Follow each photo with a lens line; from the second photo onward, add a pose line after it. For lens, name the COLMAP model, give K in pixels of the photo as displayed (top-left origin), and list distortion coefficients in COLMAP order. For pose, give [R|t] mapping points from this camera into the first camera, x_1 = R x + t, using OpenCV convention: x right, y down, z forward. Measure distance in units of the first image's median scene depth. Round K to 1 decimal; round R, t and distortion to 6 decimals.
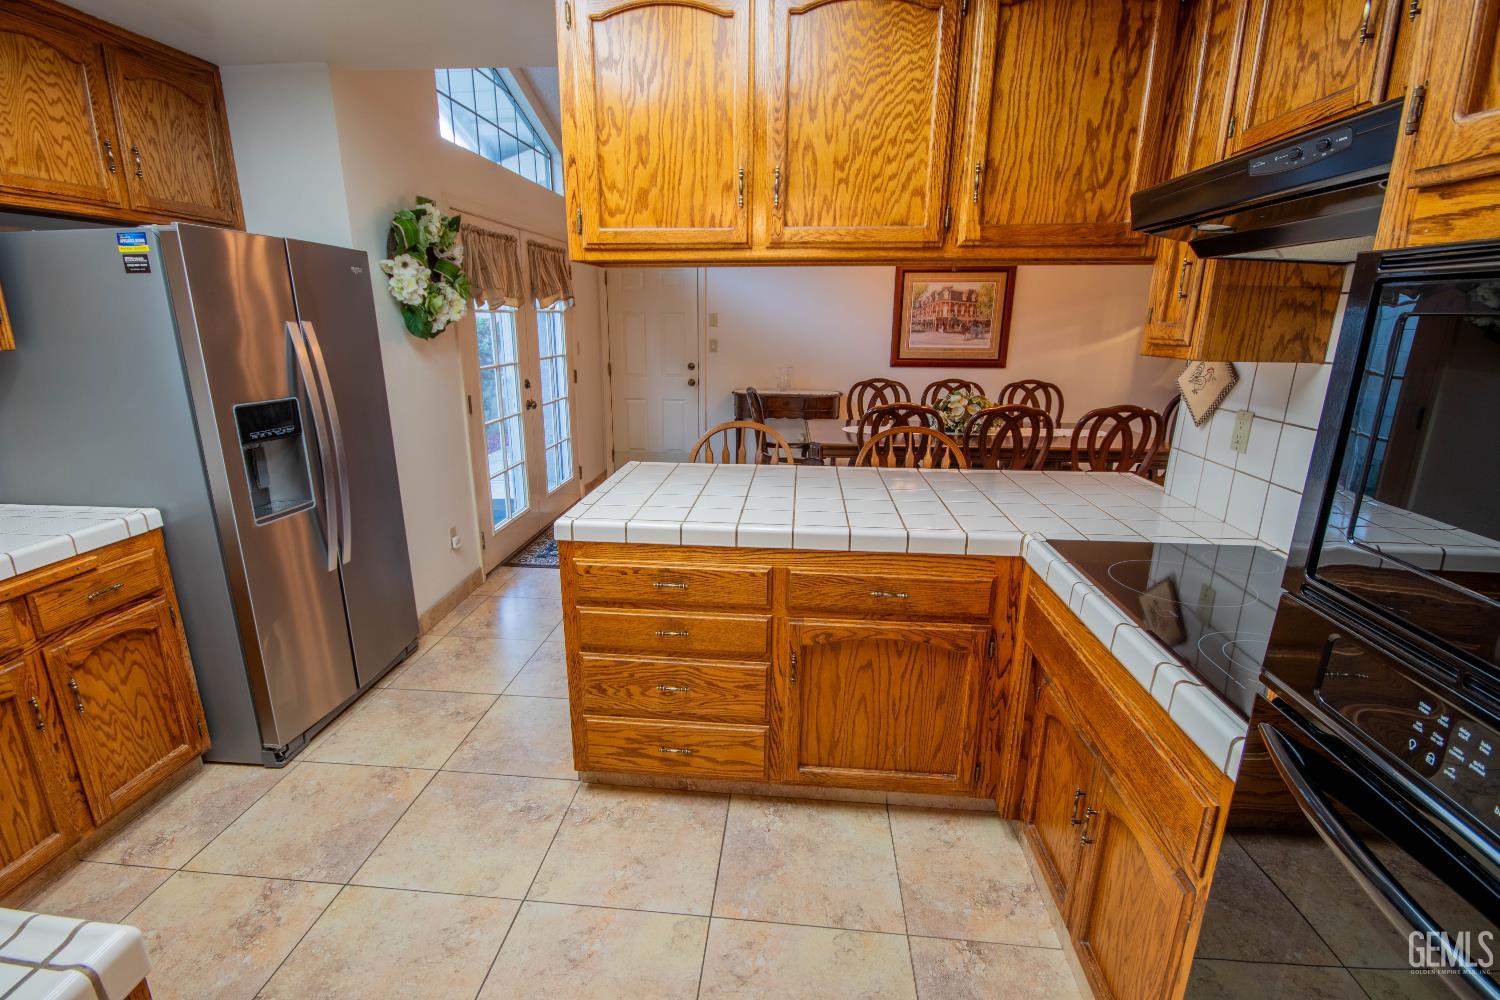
lens RADIAL K [[692.4, 0, 738.3], [0, 692.4, 511.3], [0, 0, 1]] dist [0.003745, -0.010351]
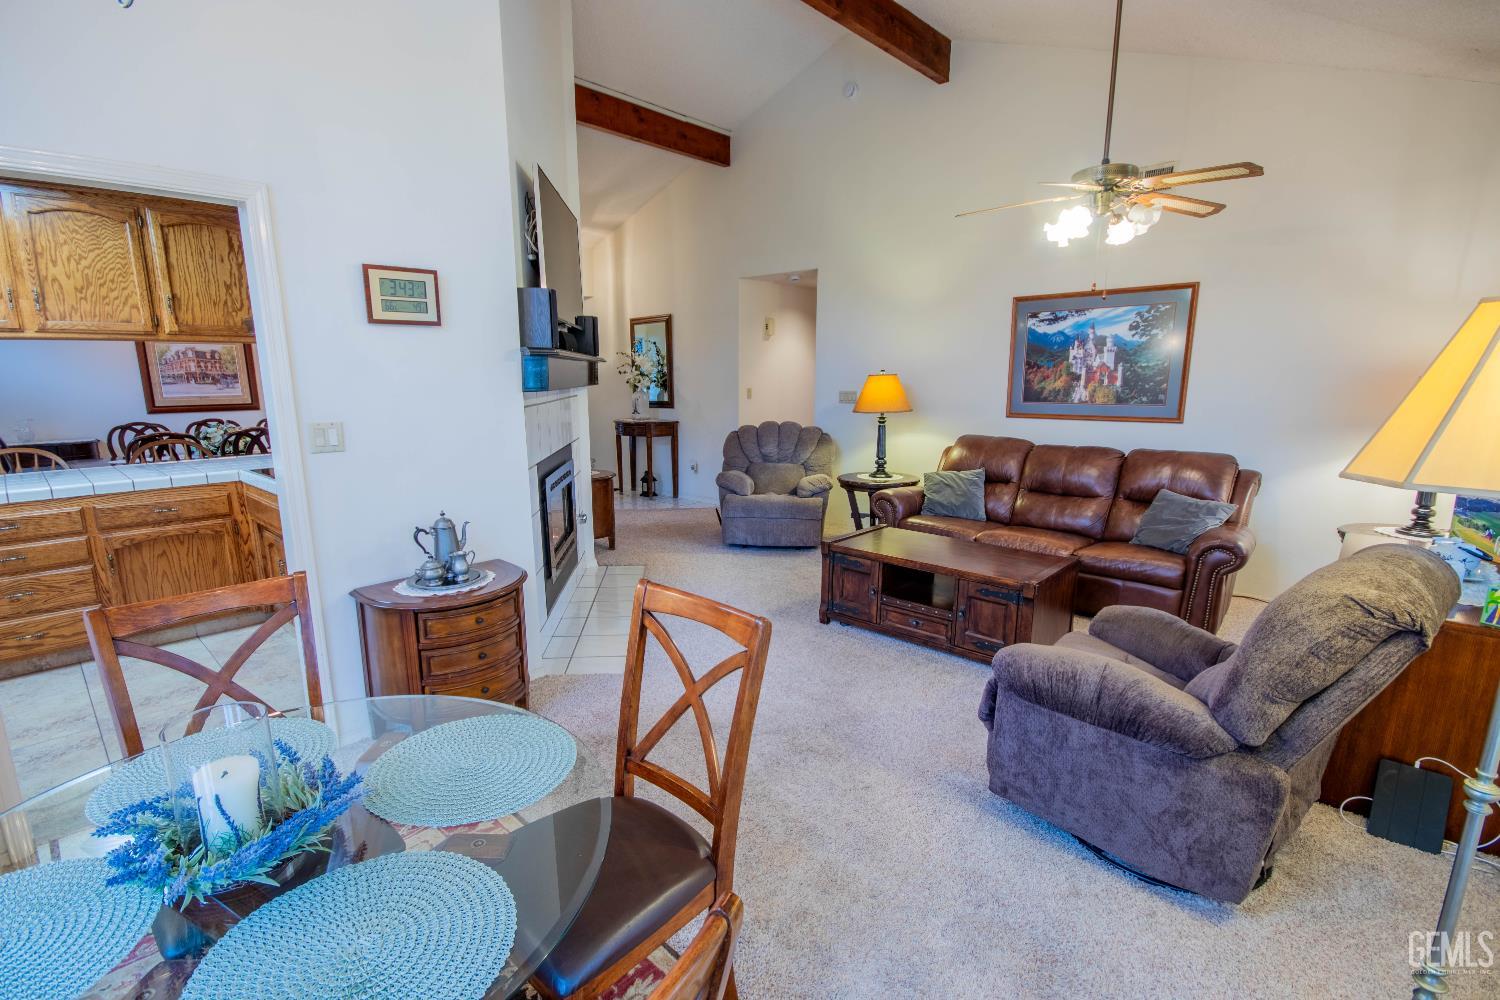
lens RADIAL K [[692.4, 0, 743.4], [0, 692.4, 517.8], [0, 0, 1]] dist [0.003745, -0.010351]
pose [[0.610514, -0.167185, 0.774159, -0.287189], [0.219554, 0.974884, 0.037389, 0.412535], [-0.760966, 0.147143, 0.631886, -1.401101]]
